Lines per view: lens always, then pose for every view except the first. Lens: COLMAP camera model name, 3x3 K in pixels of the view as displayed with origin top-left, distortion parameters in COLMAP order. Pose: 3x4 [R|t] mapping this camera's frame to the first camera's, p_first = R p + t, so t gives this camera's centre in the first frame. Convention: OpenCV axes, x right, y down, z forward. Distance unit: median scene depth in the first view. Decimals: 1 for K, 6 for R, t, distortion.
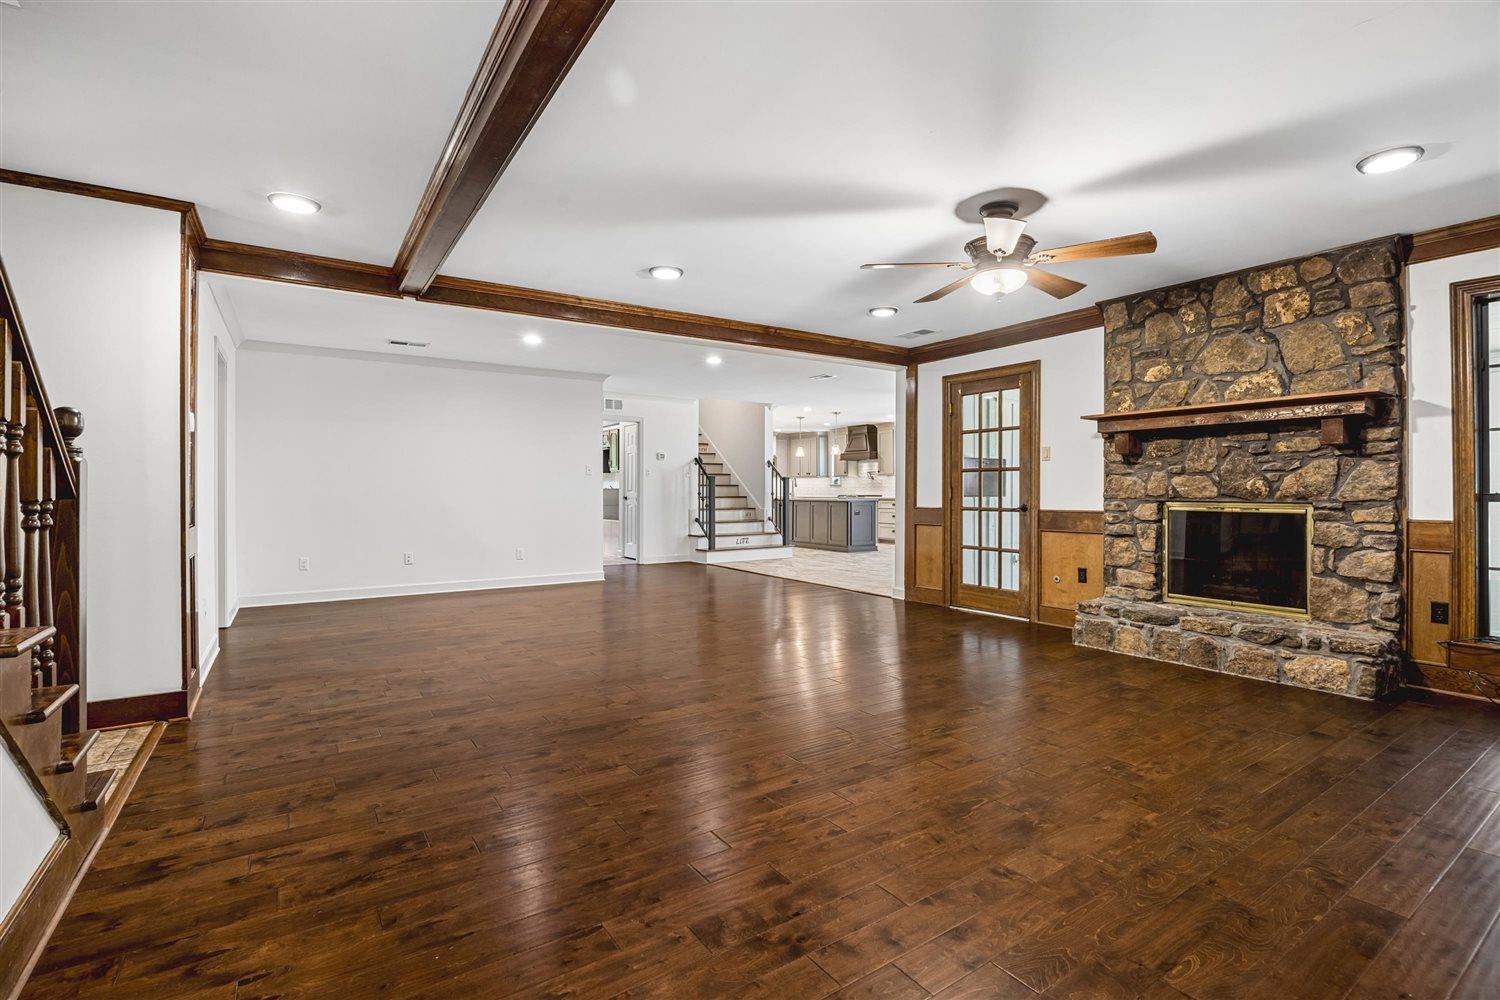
lens RADIAL K [[683.7, 0, 755.3], [0, 683.7, 489.5], [0, 0, 1]] dist [-0.018271, 0.000377]
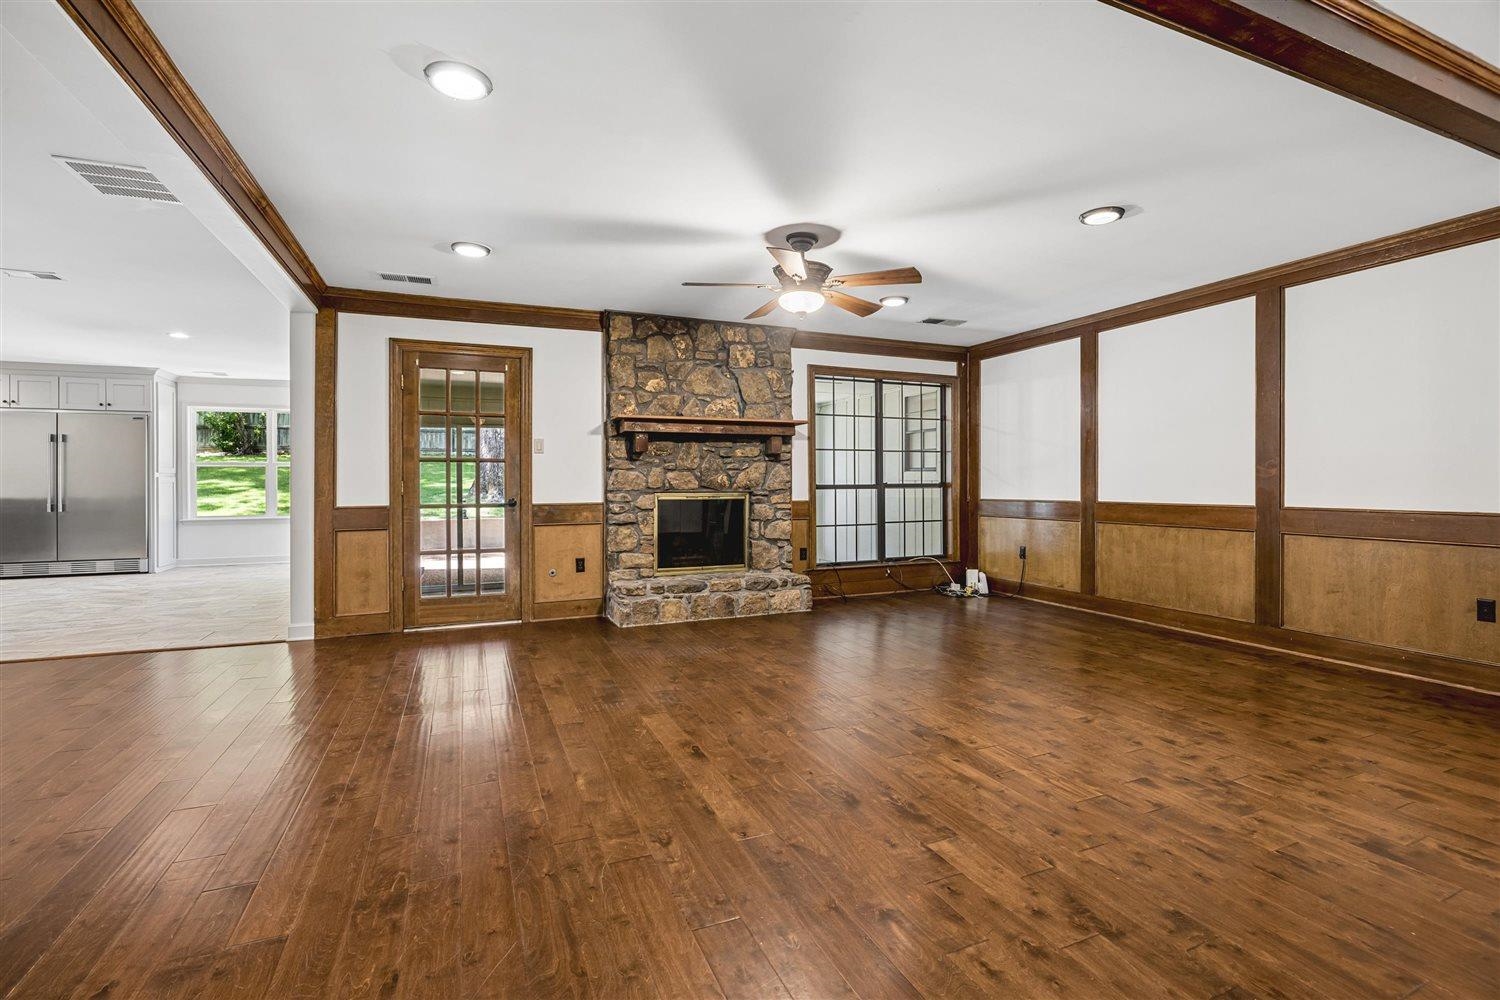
lens RADIAL K [[683.7, 0, 755.3], [0, 683.7, 489.5], [0, 0, 1]] dist [-0.018271, 0.000377]
pose [[0.187332, -0.007768, 0.982266, -0.604041], [0.002367, 0.999969, 0.007456, 0.003632], [-0.982294, 0.000929, 0.187345, 0.656741]]
